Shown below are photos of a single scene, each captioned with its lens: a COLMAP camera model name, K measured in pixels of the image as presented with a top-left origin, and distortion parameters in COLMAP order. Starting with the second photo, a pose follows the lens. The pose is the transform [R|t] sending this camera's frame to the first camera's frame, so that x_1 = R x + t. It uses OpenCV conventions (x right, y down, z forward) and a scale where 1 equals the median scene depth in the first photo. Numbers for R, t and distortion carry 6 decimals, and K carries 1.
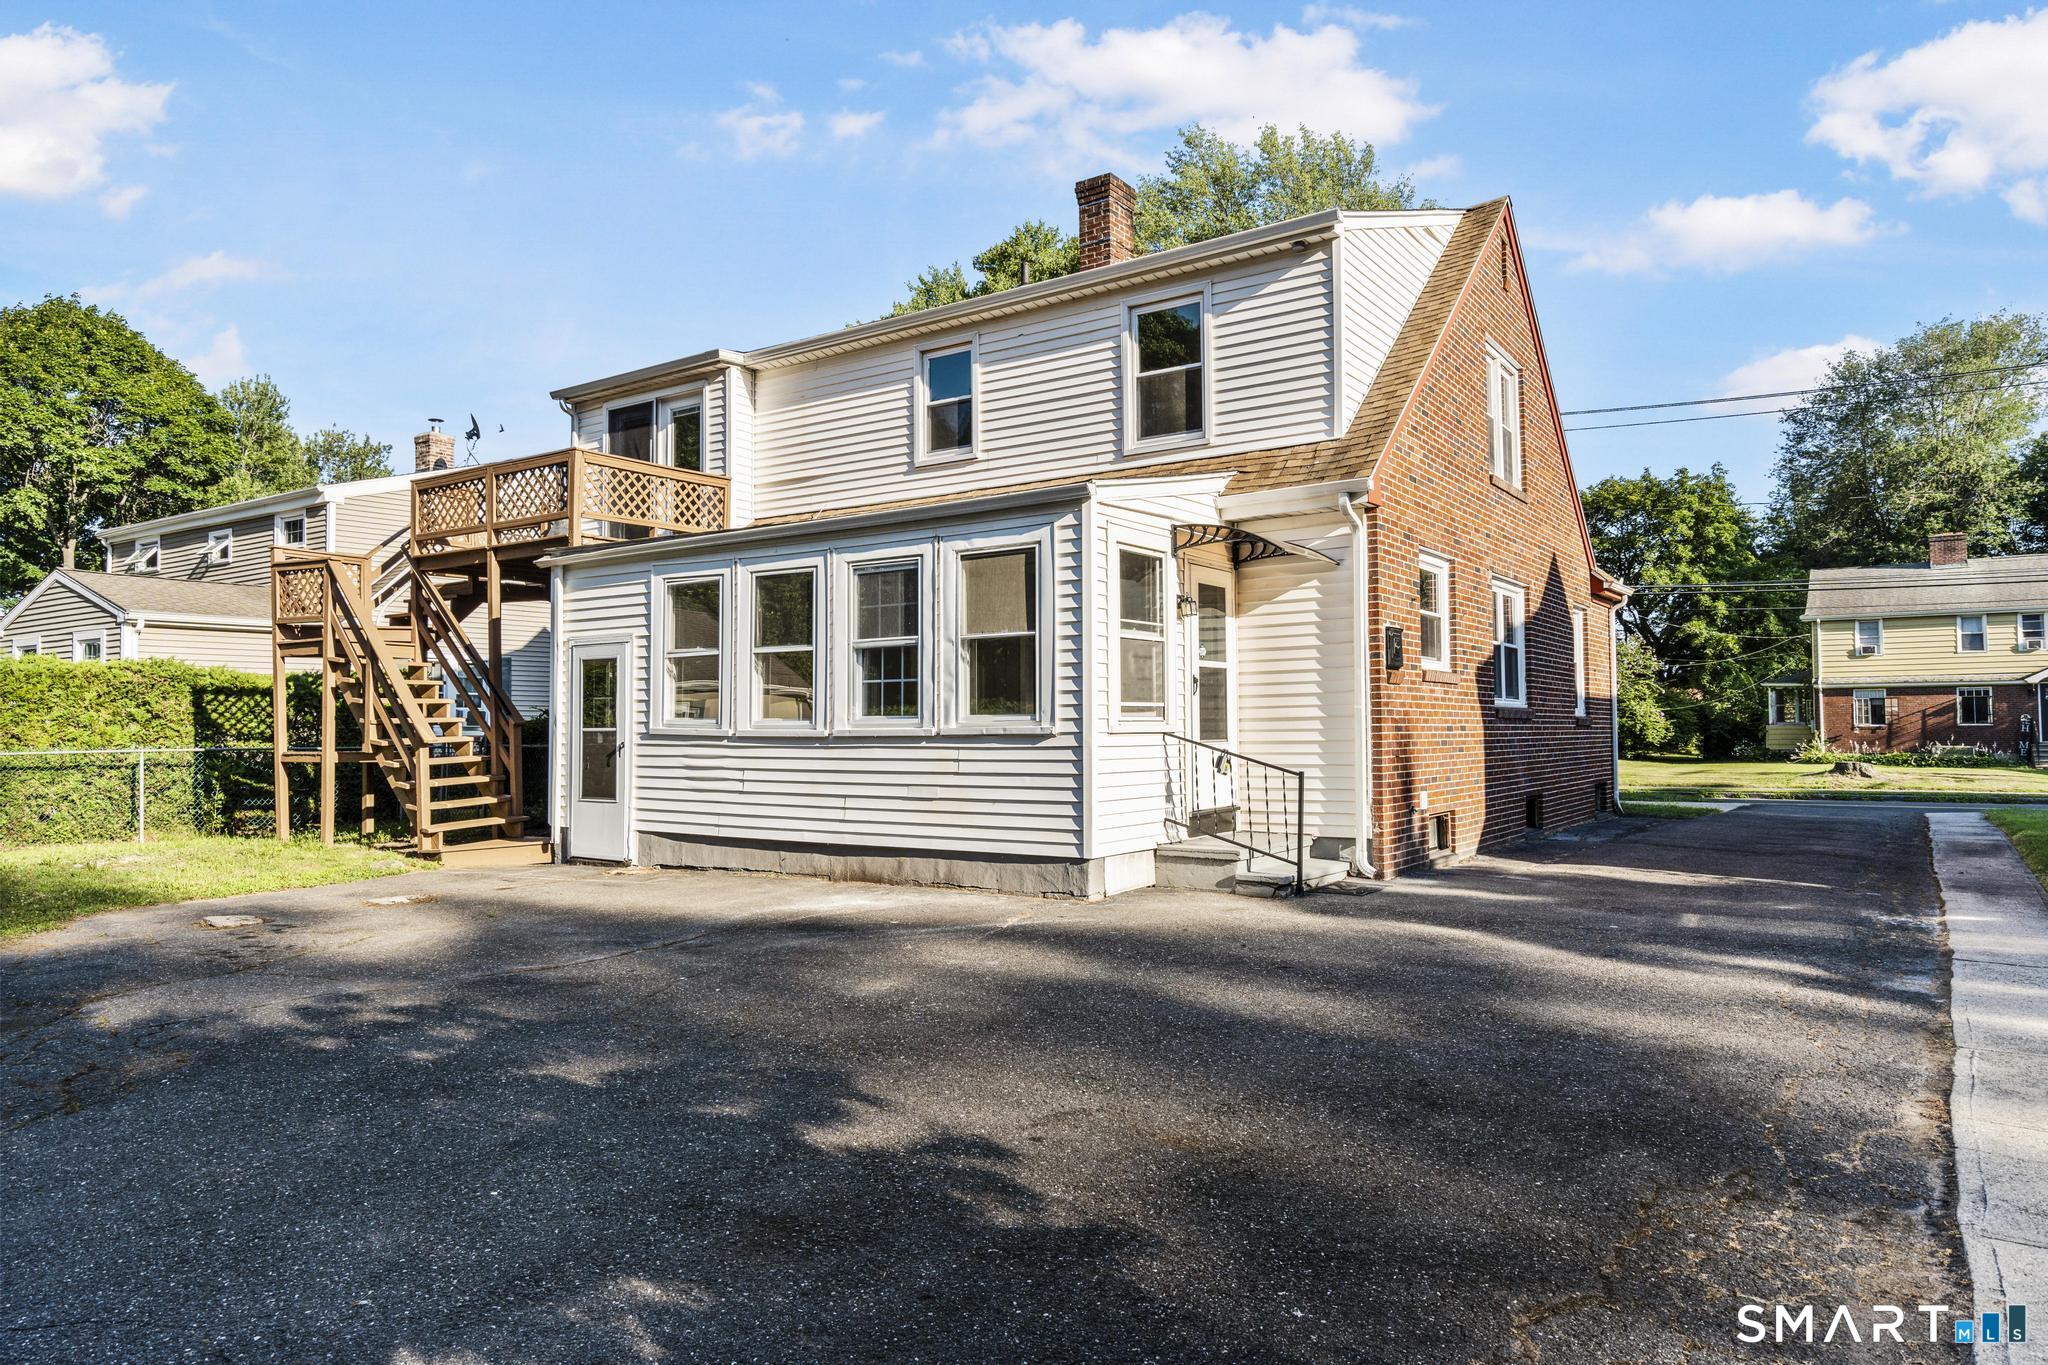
lens RADIAL K [[1284.8, 0, 1026.4], [0, 1284.8, 718.3], [0, 0, 1]] dist [-0.000645, 0.000013]
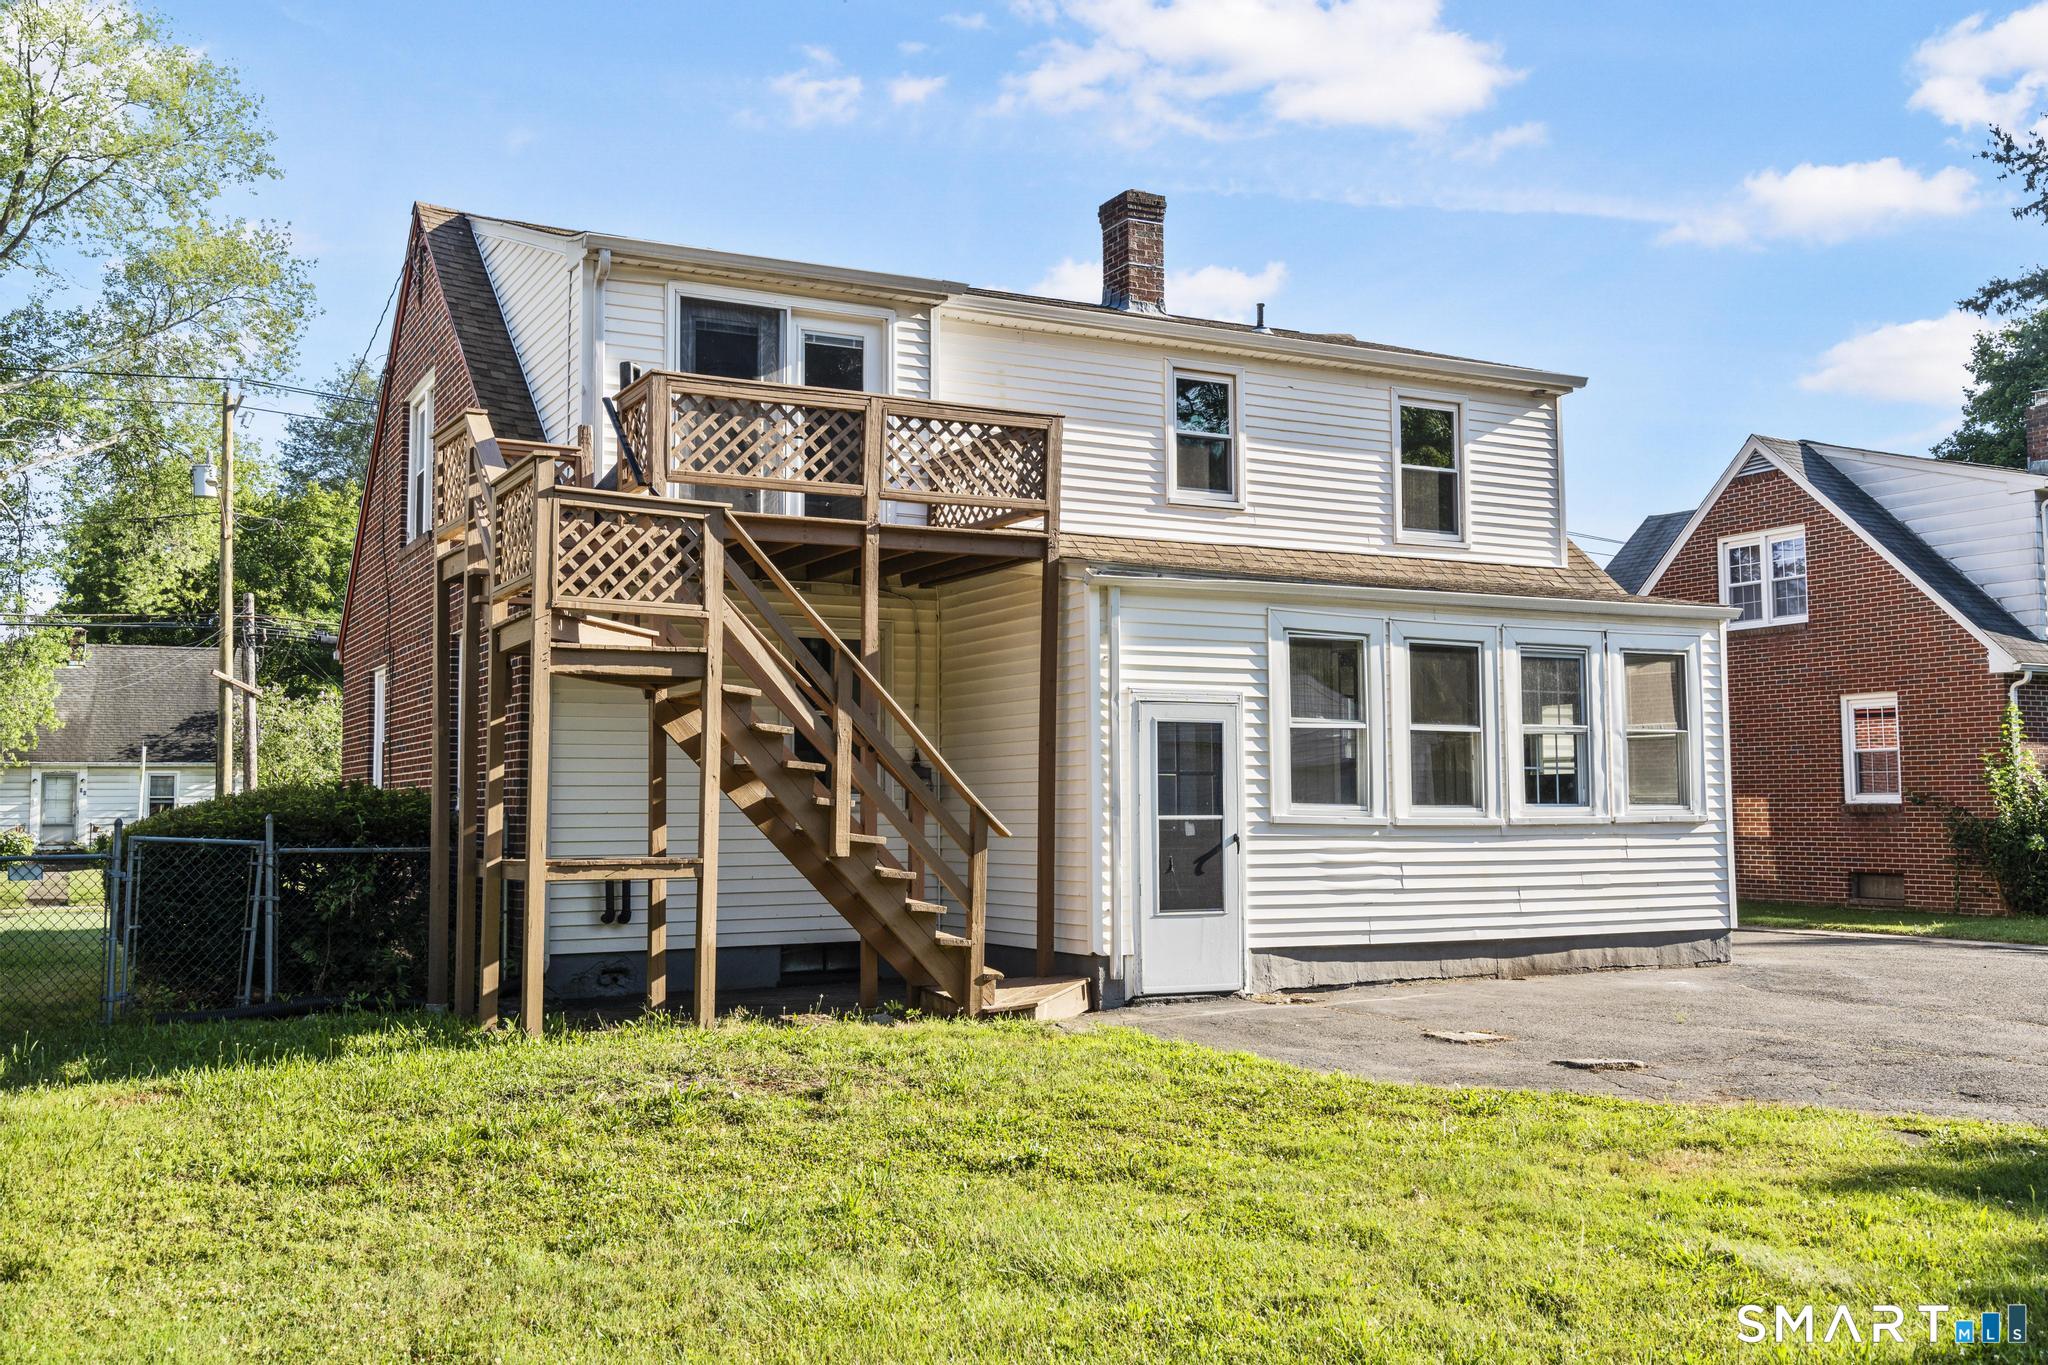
lens RADIAL K [[1875.2, 0, 1023.2], [0, 1875.2, 735.3], [0, 0, 1]] dist [-0.008635, 0.011579]
pose [[0.475966, 0.042093, 0.878456, -1.404638], [-0.006495, 0.998995, -0.044350, 0.010587], [-0.879440, 0.015404, 0.475761, 0.599865]]
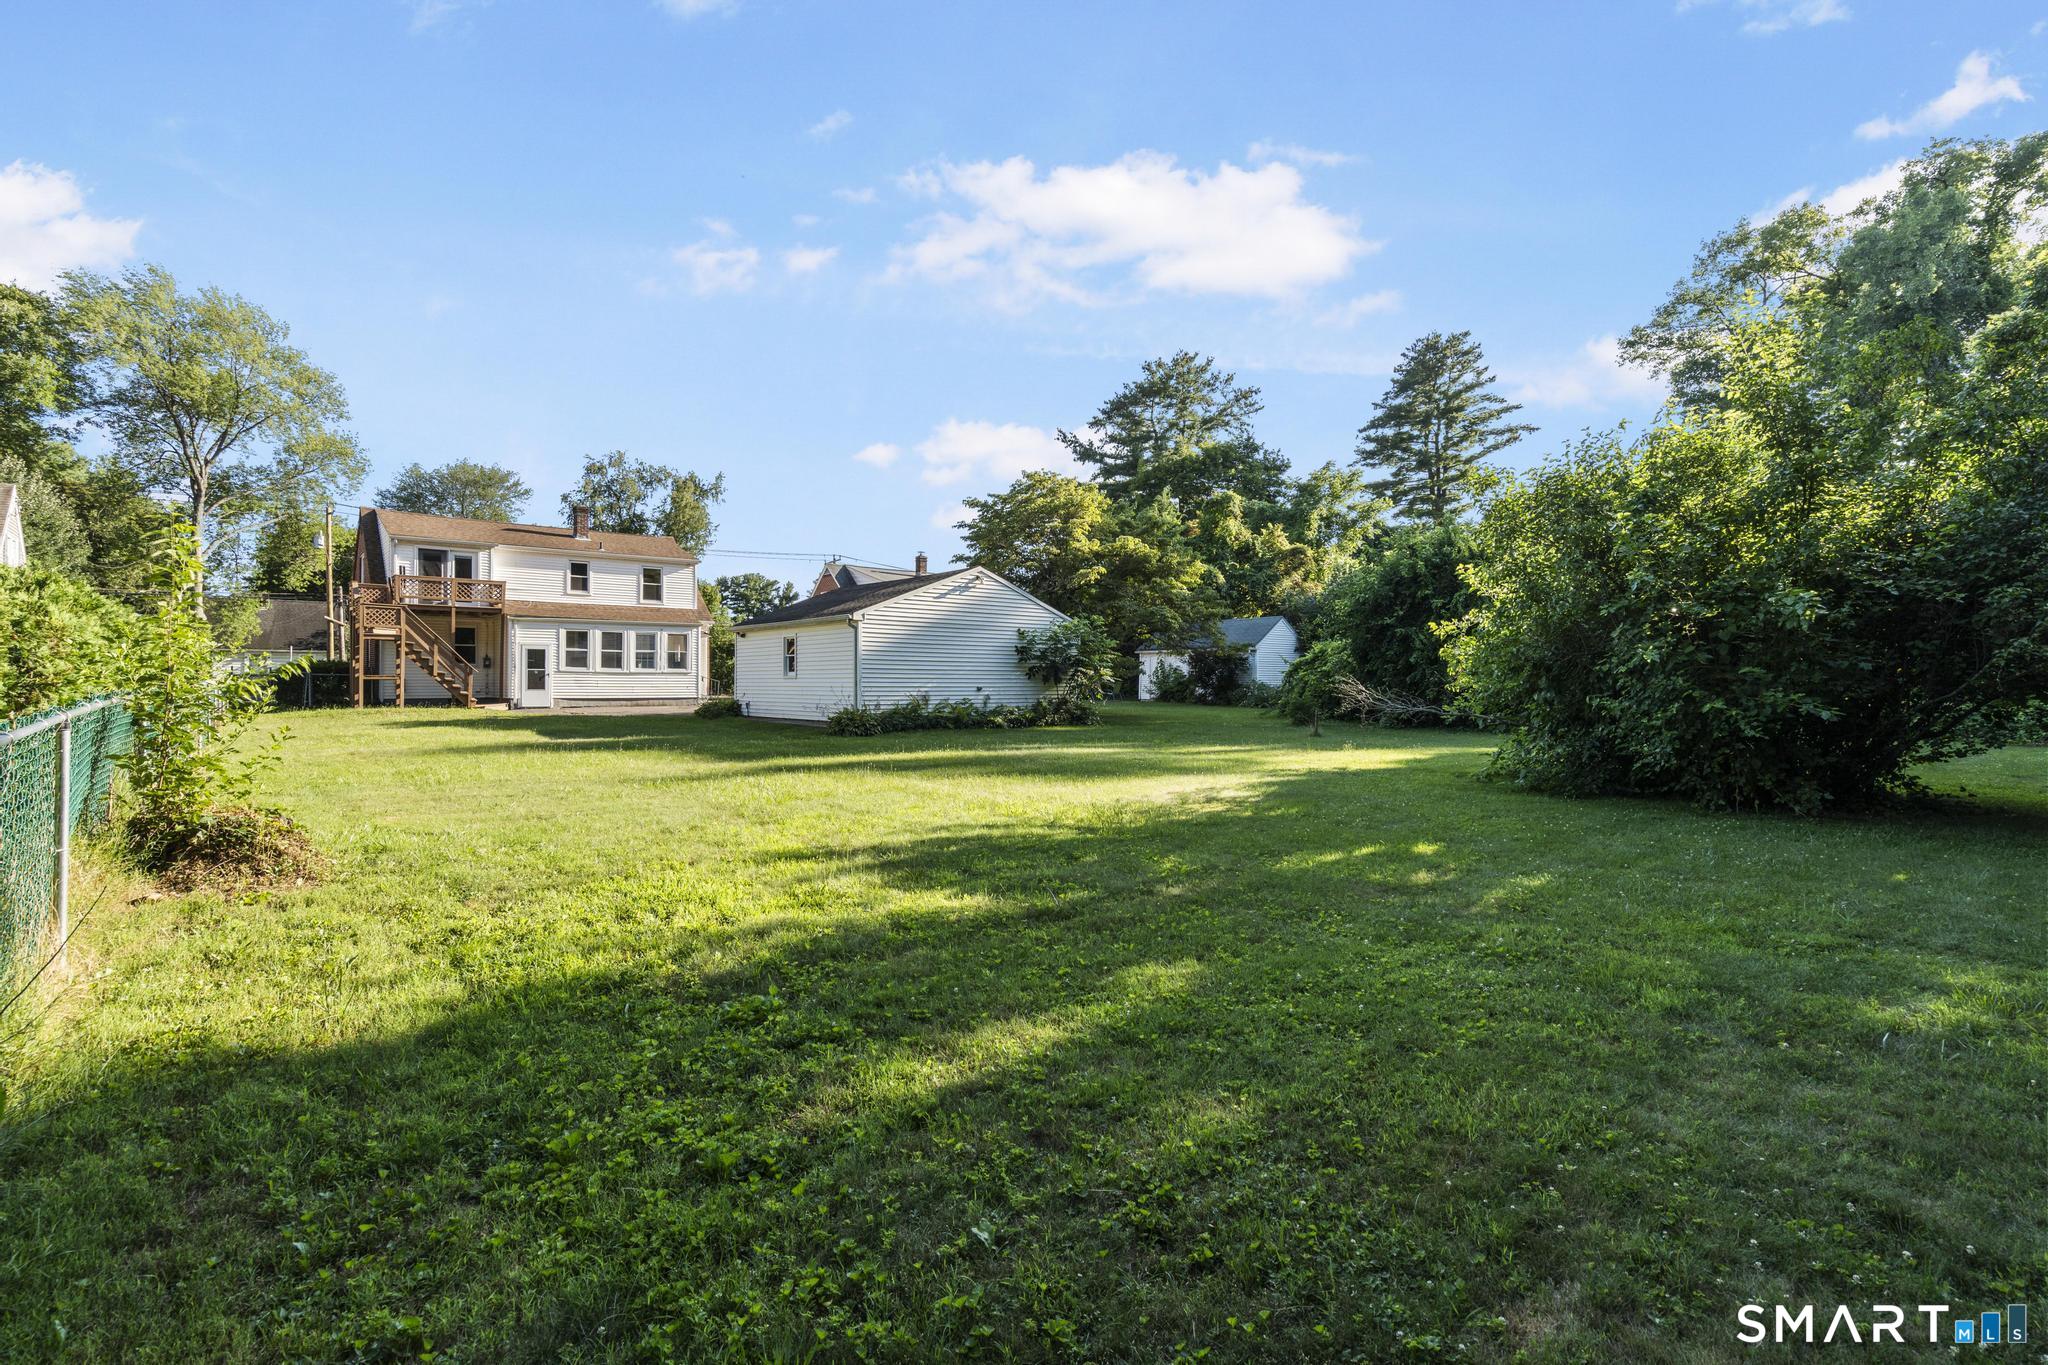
lens RADIAL K [[919.0, 0, 1031.6], [0, 919.0, 681.3], [0, 0, 1]] dist [-0.003886, 0.000140]
pose [[0.267289, 0.005483, 0.963601, -2.474526], [-0.012786, 0.999916, -0.002143, 0.029714], [-0.963532, -0.011748, 0.267337, -0.986614]]
